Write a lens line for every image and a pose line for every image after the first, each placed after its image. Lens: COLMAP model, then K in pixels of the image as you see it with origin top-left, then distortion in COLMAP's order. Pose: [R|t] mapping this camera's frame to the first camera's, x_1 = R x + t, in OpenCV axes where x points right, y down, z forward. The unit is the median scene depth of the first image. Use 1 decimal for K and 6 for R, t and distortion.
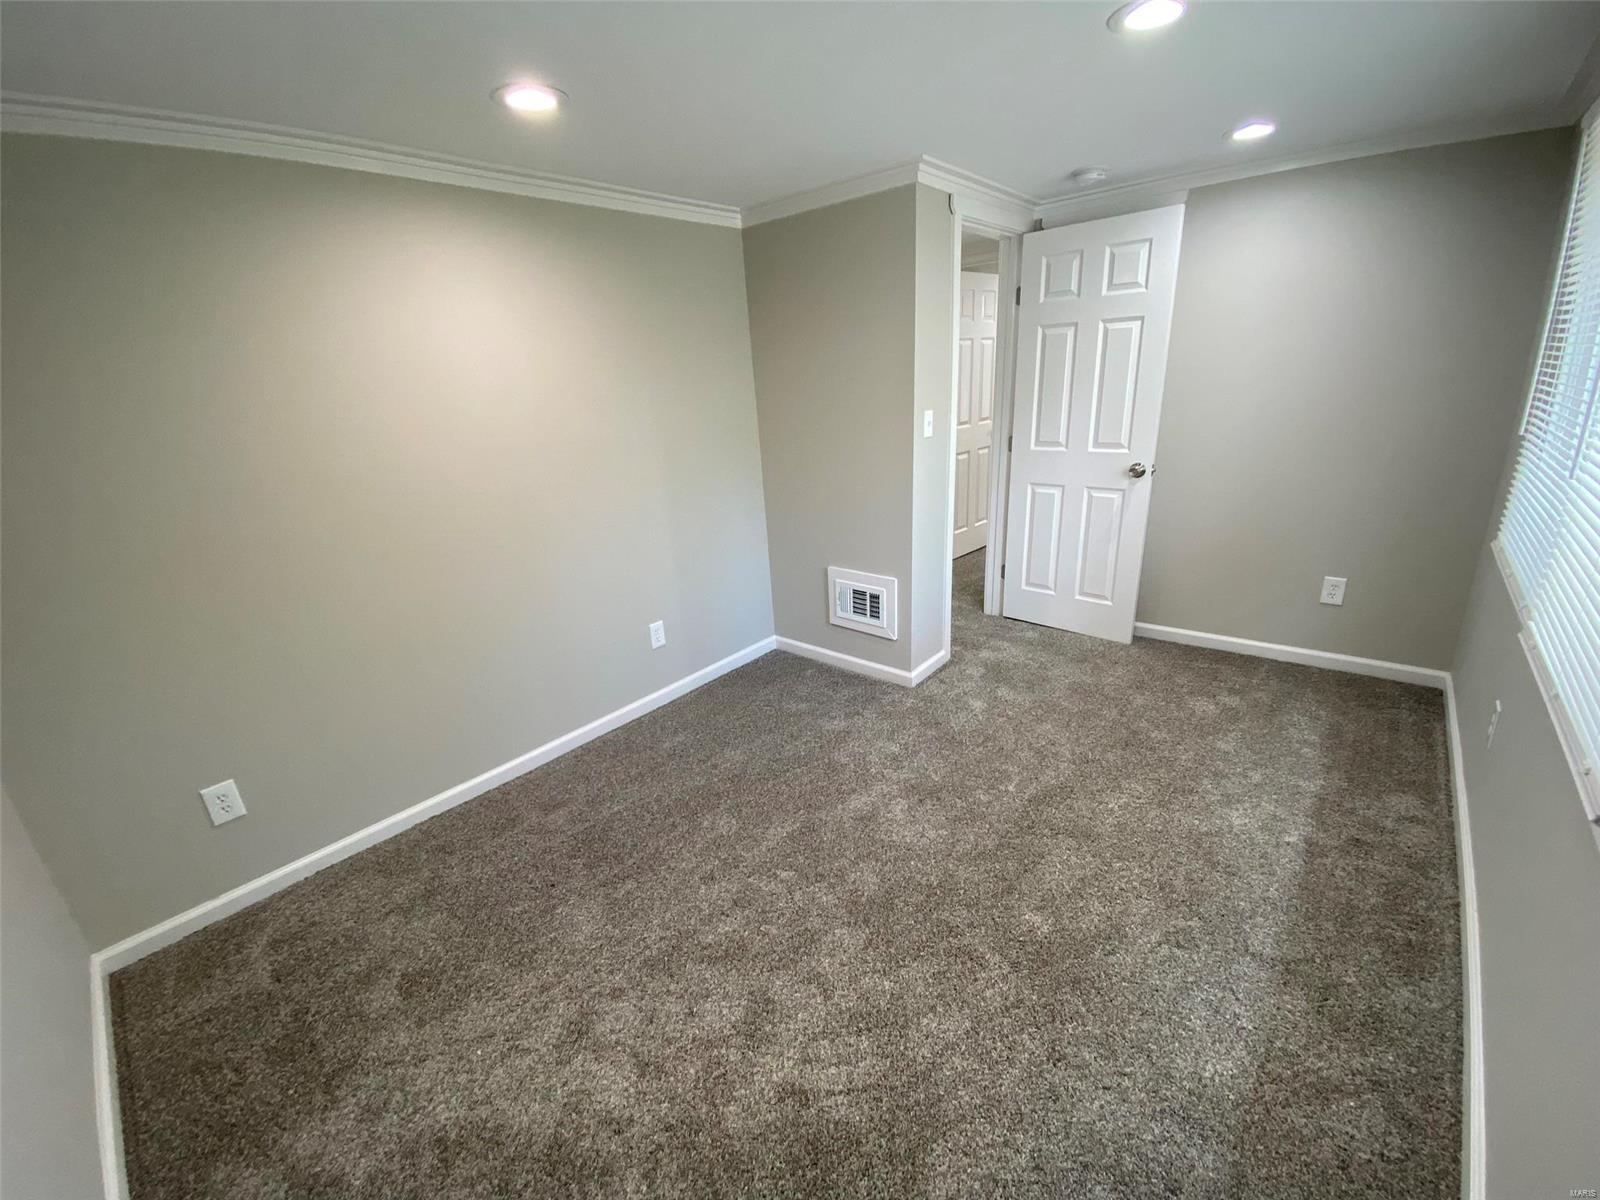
lens RADIAL K [[653.6, 0, 790.5], [0, 653.6, 604.2], [0, 0, 1]] dist [0.014771, -0.016285]
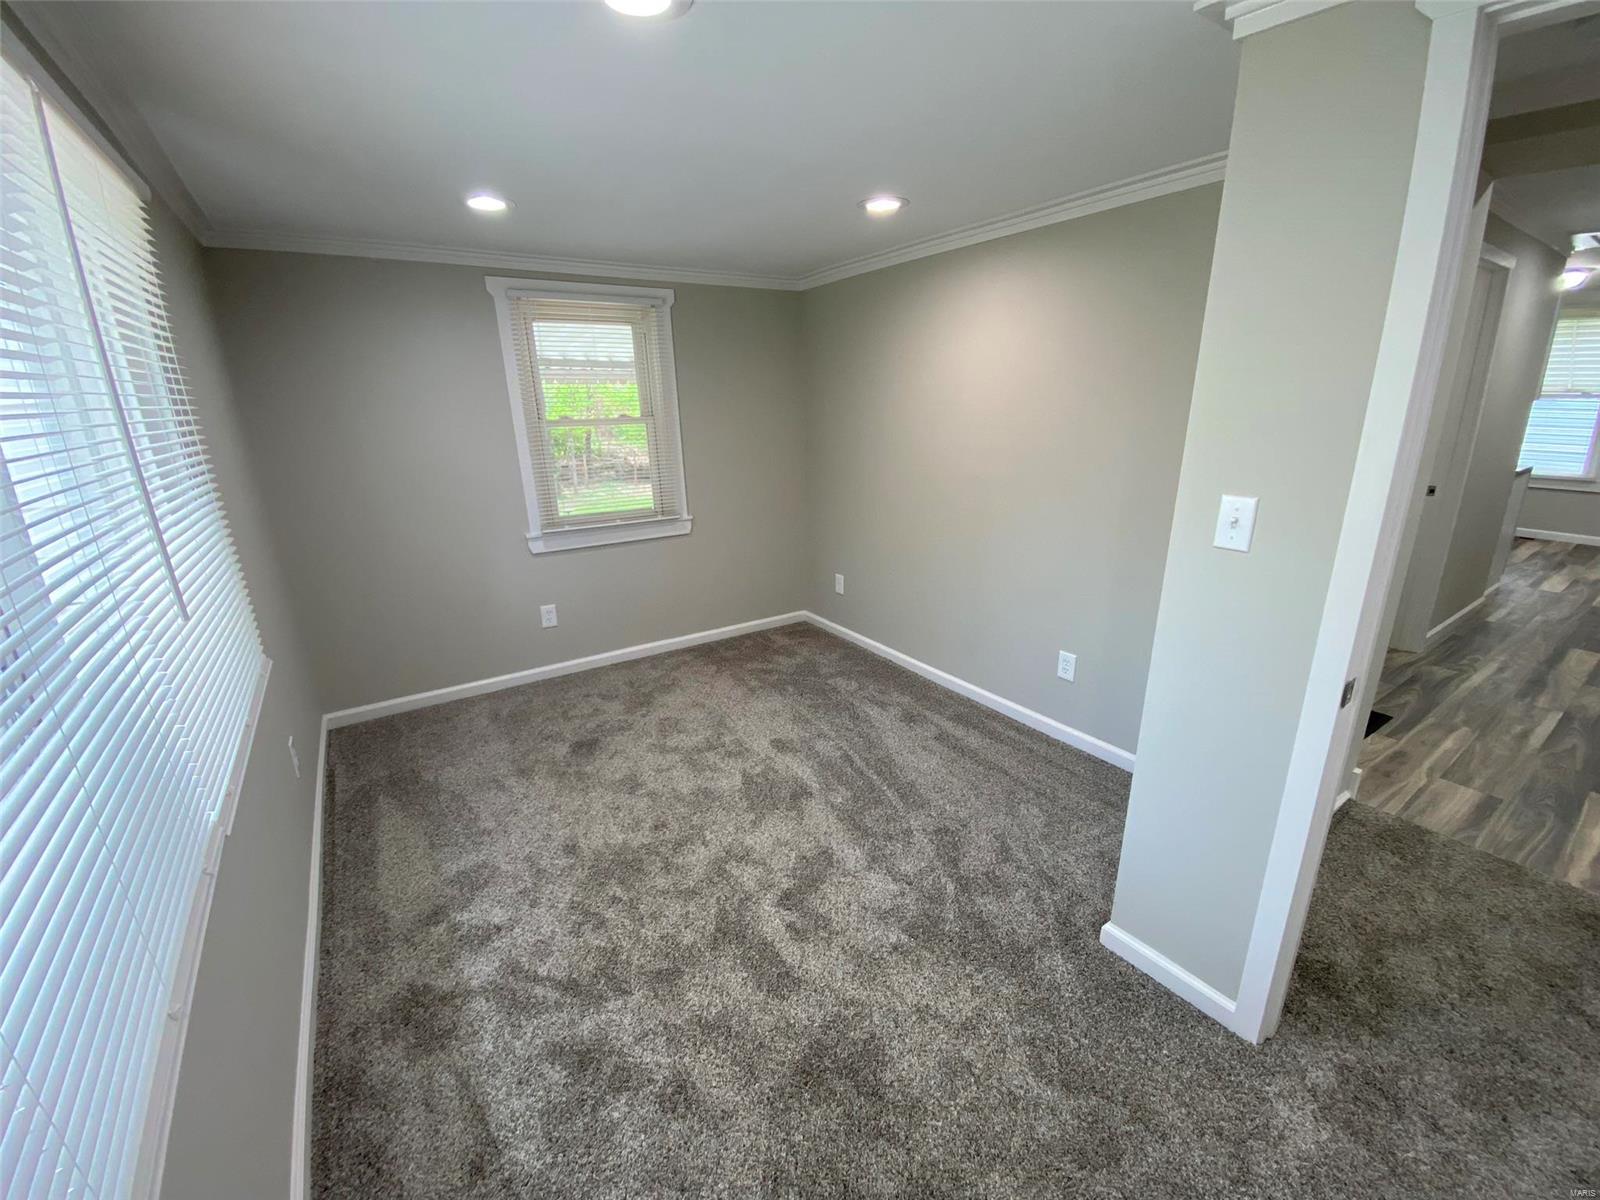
lens RADIAL K [[646.5, 0, 795.8], [0, 646.5, 607.2], [0, 0, 1]] dist [0.022380, -0.020070]
pose [[-0.251061, 0.355283, -0.900412, 1.252620], [-0.287866, 0.860715, 0.419885, -0.543838], [0.924176, 0.364615, -0.113818, 1.296544]]
